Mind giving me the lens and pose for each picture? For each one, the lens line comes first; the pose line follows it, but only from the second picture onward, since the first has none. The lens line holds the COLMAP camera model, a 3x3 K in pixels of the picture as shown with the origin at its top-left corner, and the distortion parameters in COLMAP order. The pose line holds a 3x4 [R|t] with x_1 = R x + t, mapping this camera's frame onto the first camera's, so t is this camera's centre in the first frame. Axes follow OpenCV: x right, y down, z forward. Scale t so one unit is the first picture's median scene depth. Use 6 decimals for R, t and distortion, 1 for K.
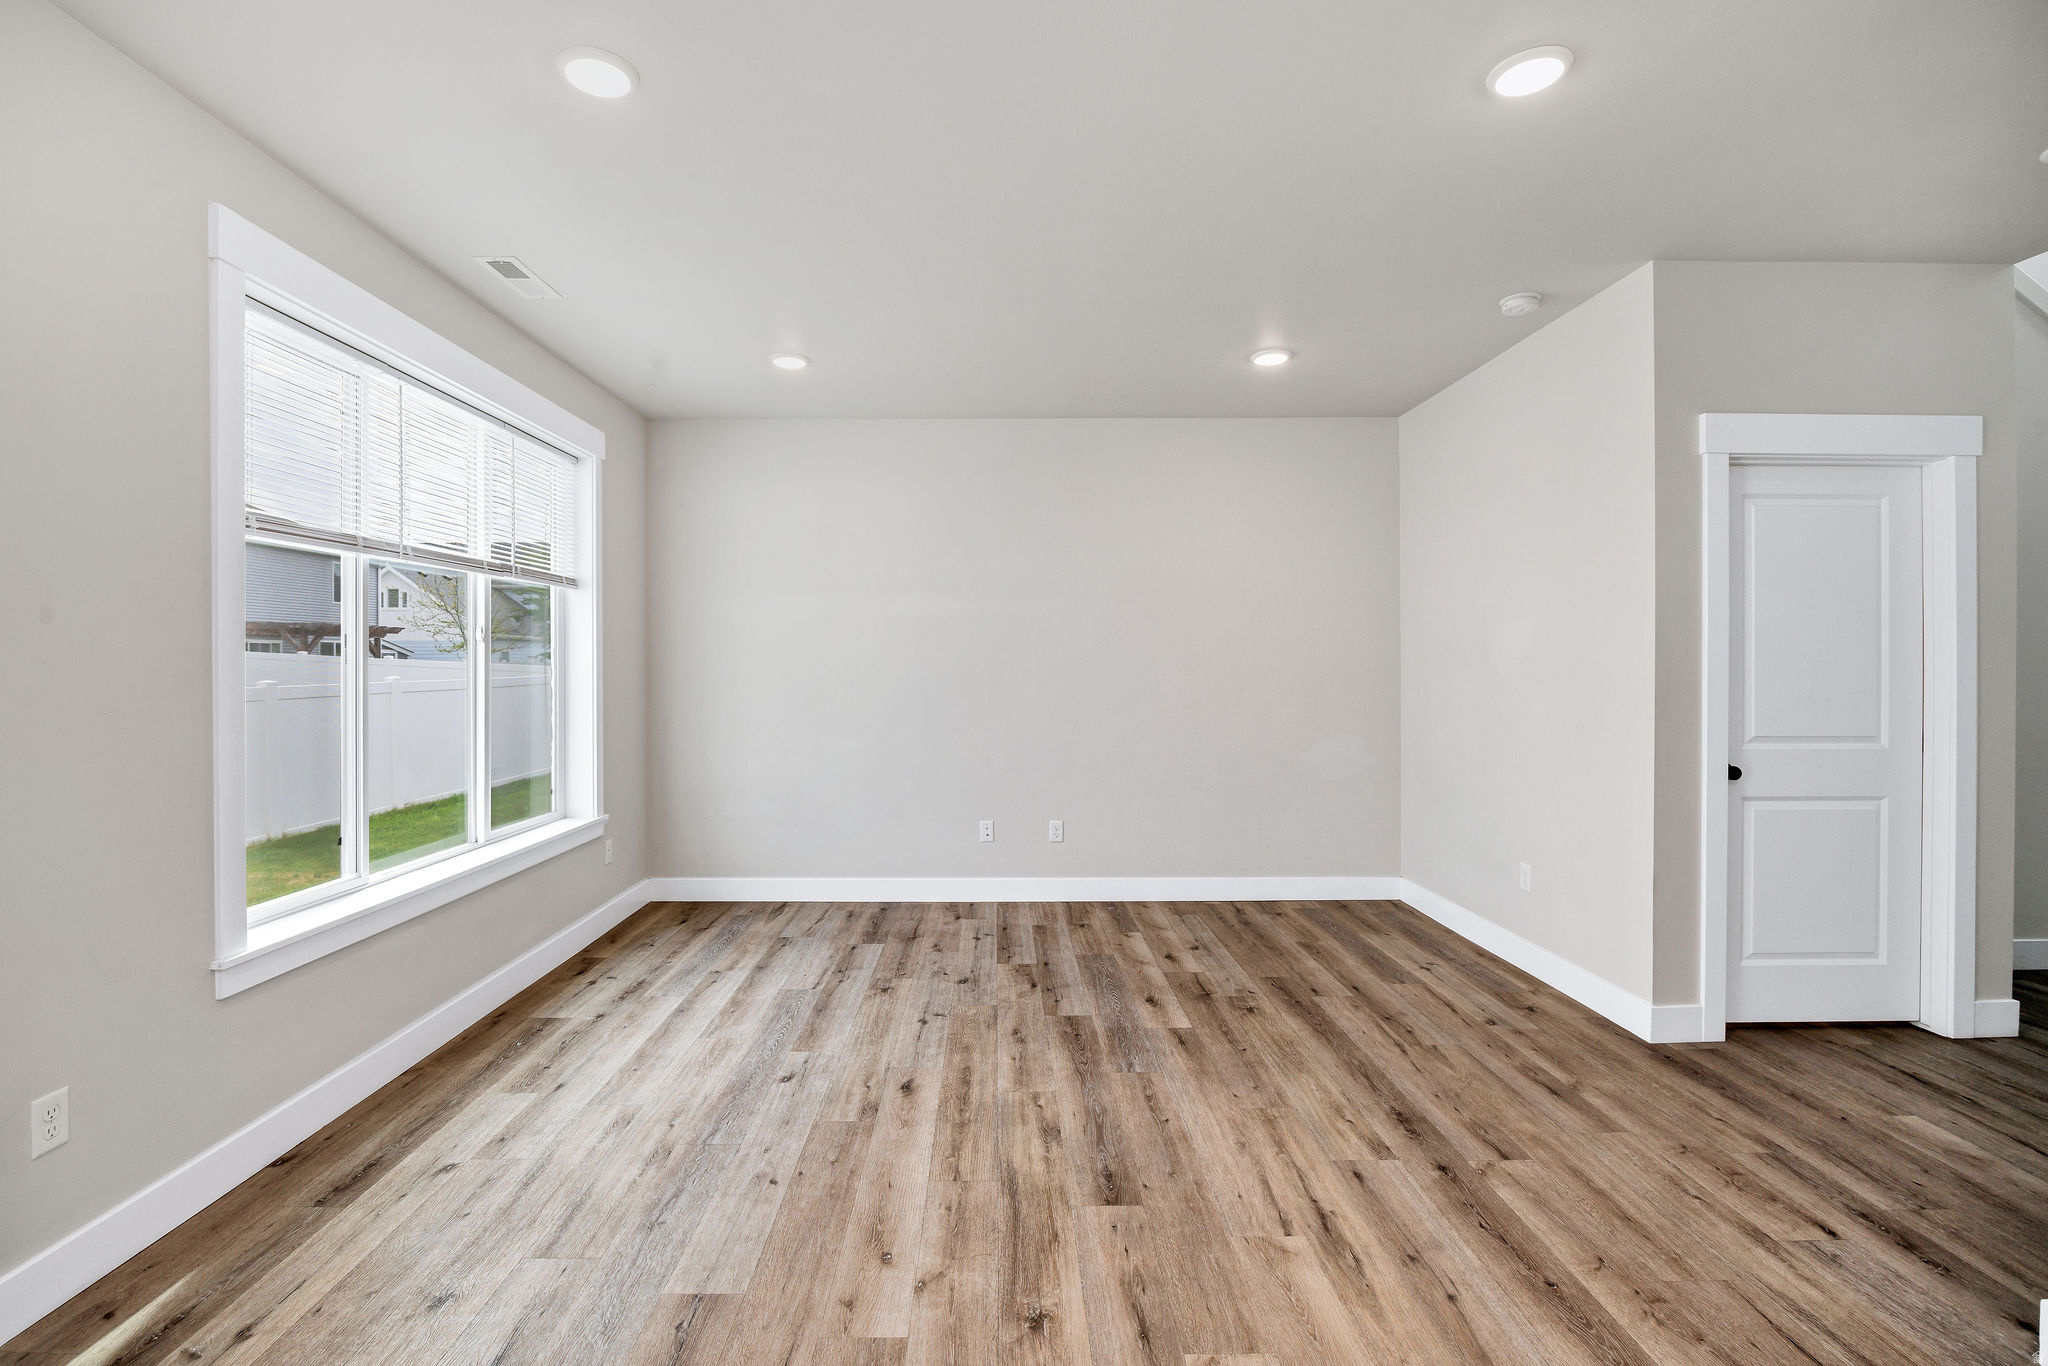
lens RADIAL K [[902.1, 0, 992.9], [0, 902.1, 672.8], [0, 0, 1]] dist [-0.009839, -0.000228]
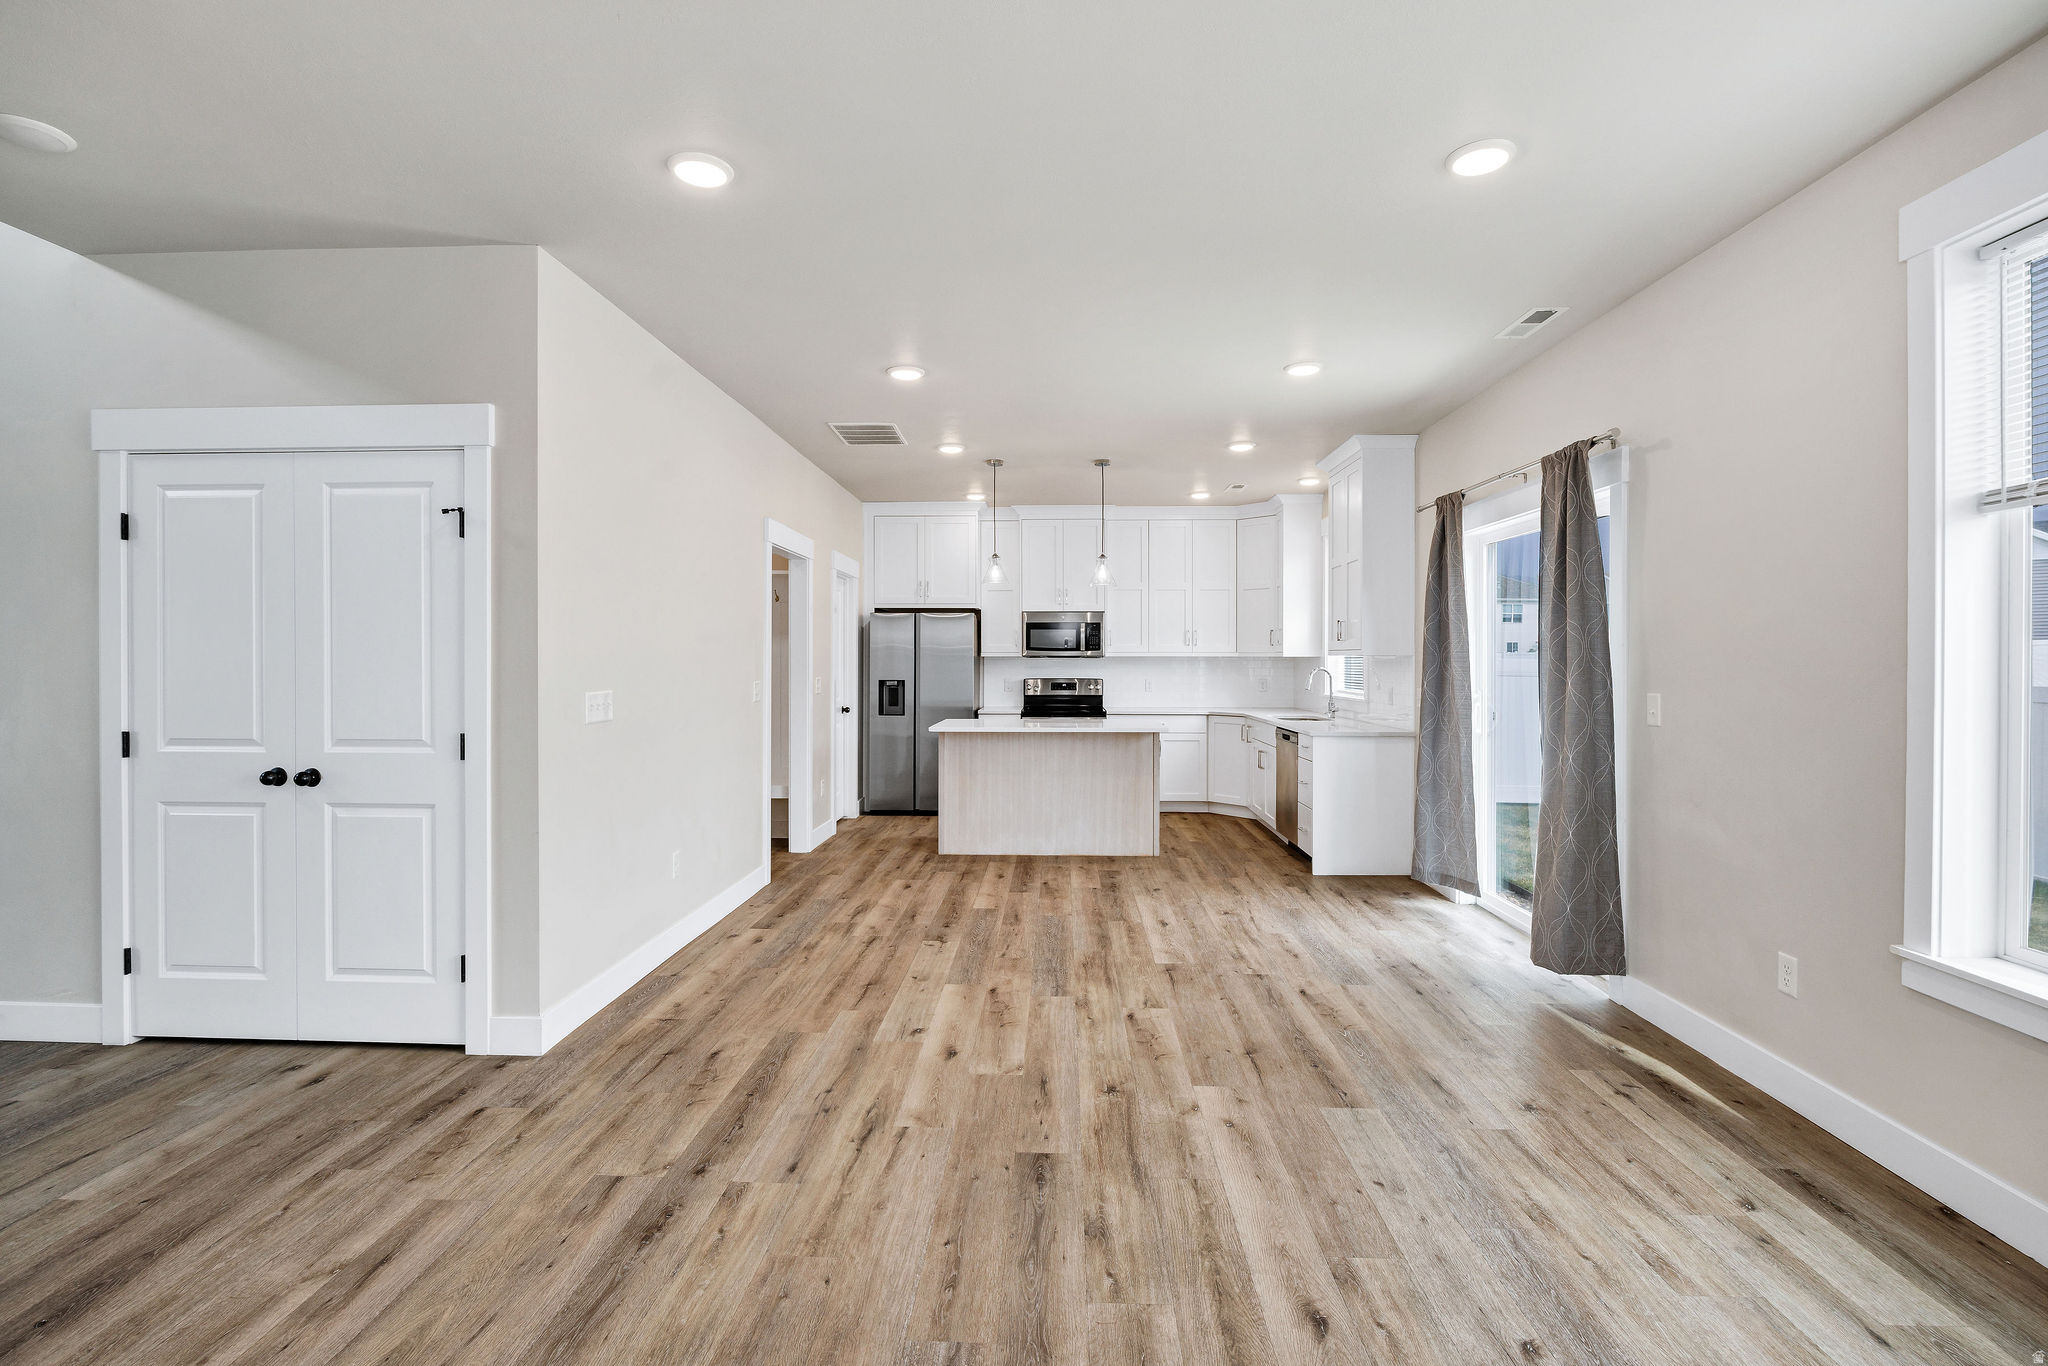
lens RADIAL K [[957.2, 0, 1044.3], [0, 957.2, 685.9], [0, 0, 1]] dist [-0.004160, -0.000703]
pose [[-0.999873, -0.003167, 0.015592, 0.089643], [-0.002641, 0.999430, 0.033667, -0.013298], [-0.015690, 0.033622, -0.999311, 1.666568]]
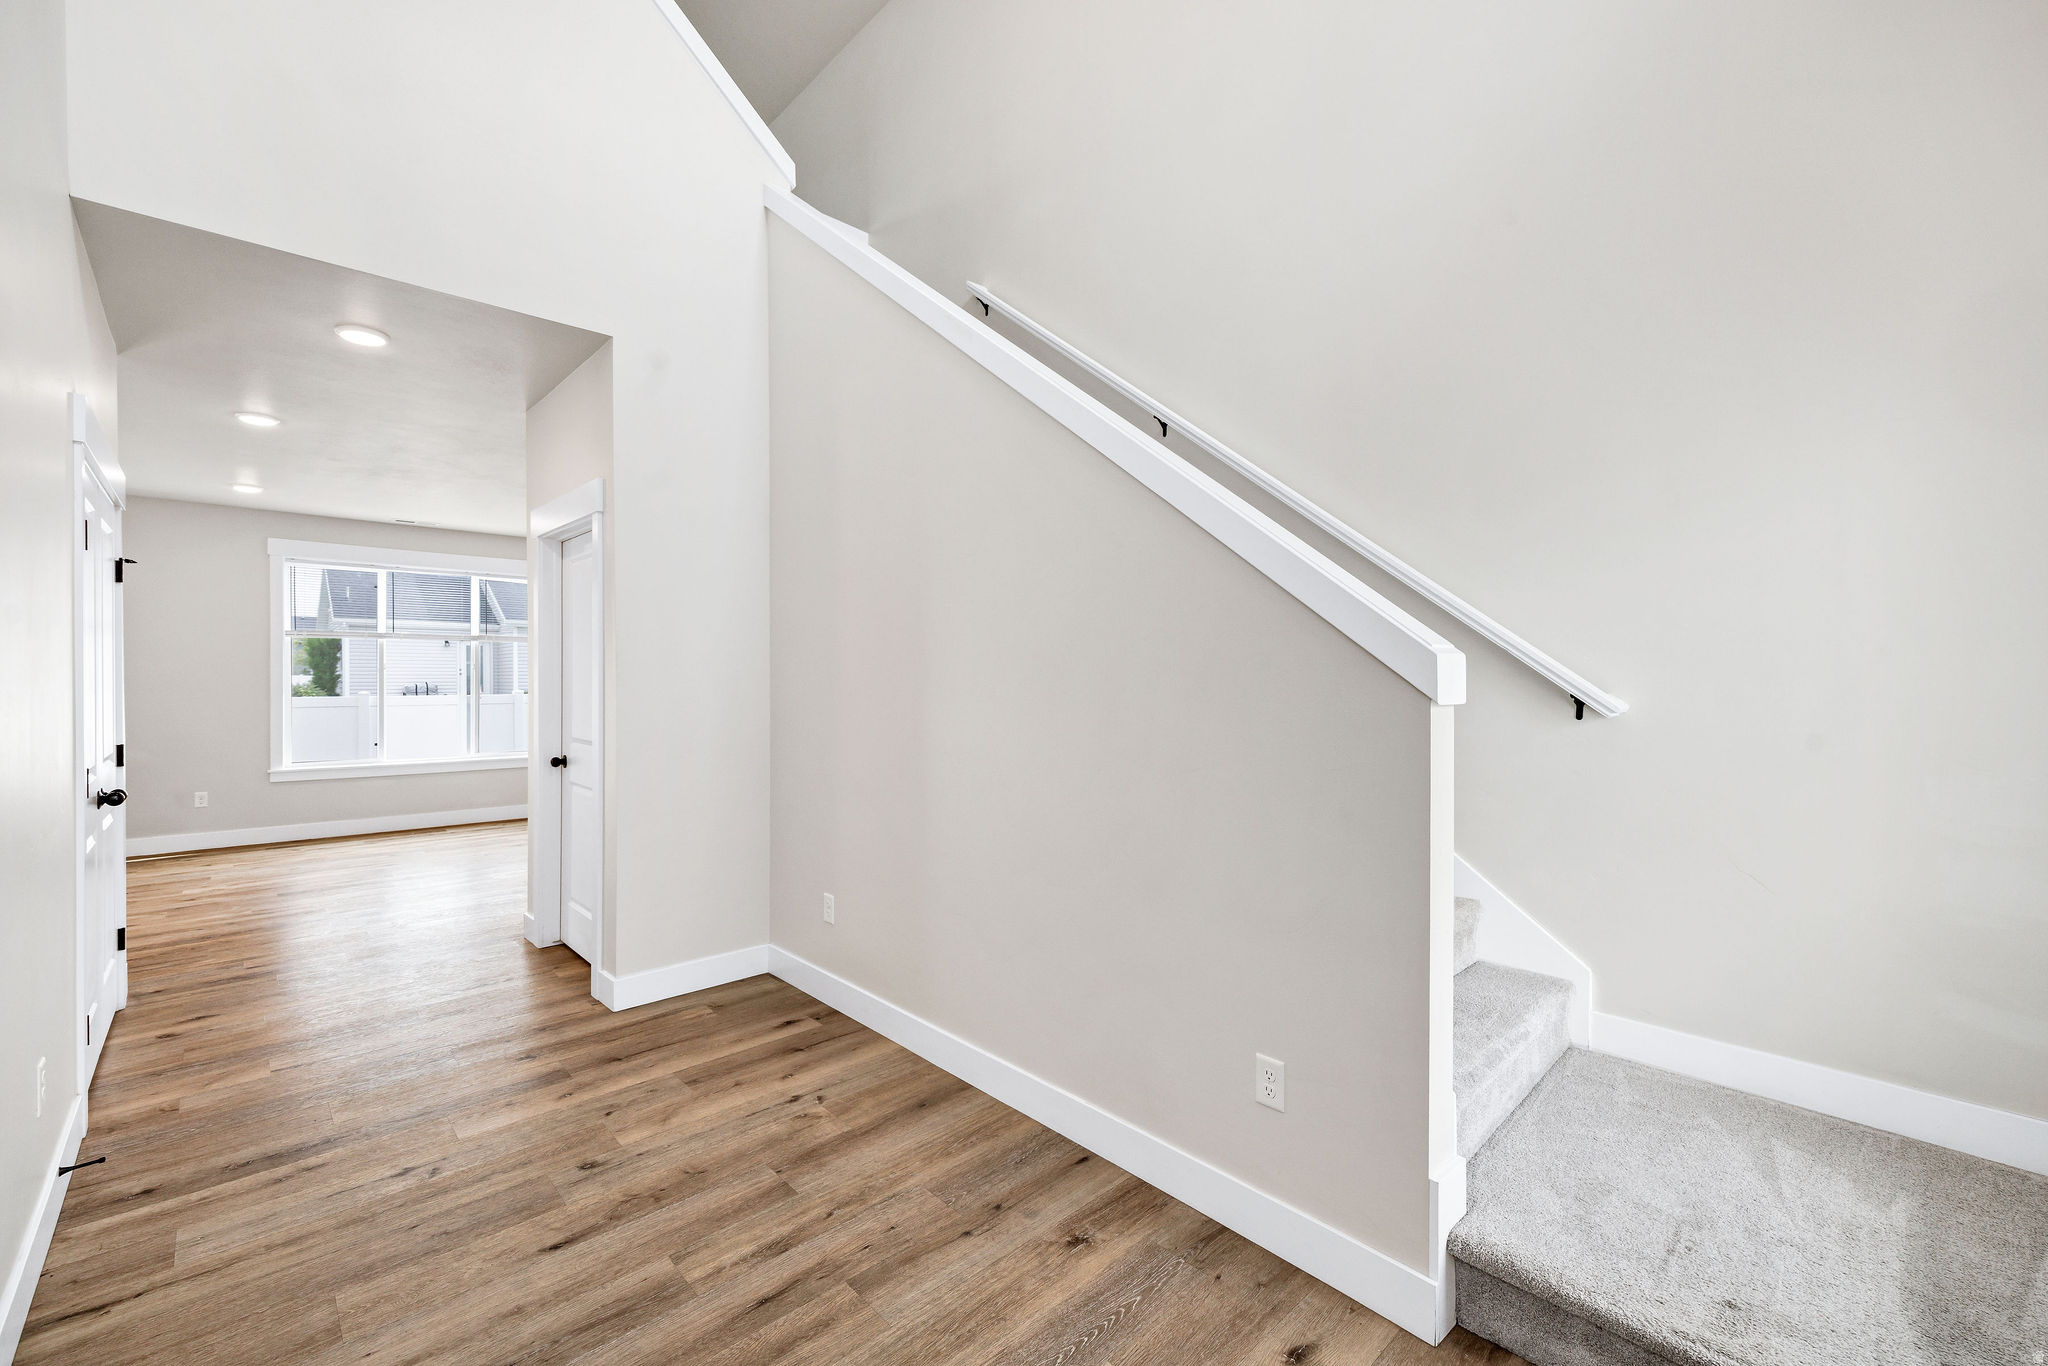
lens RADIAL K [[801.0, 0, 1006.3], [0, 801.0, 673.9], [0, 0, 1]] dist [-0.001437, -0.000283]
pose [[0.703682, 0.002691, -0.710510, 2.471857], [-0.006047, 0.999979, -0.002202, -0.032293], [0.710490, 0.005846, 0.703683, 0.674334]]
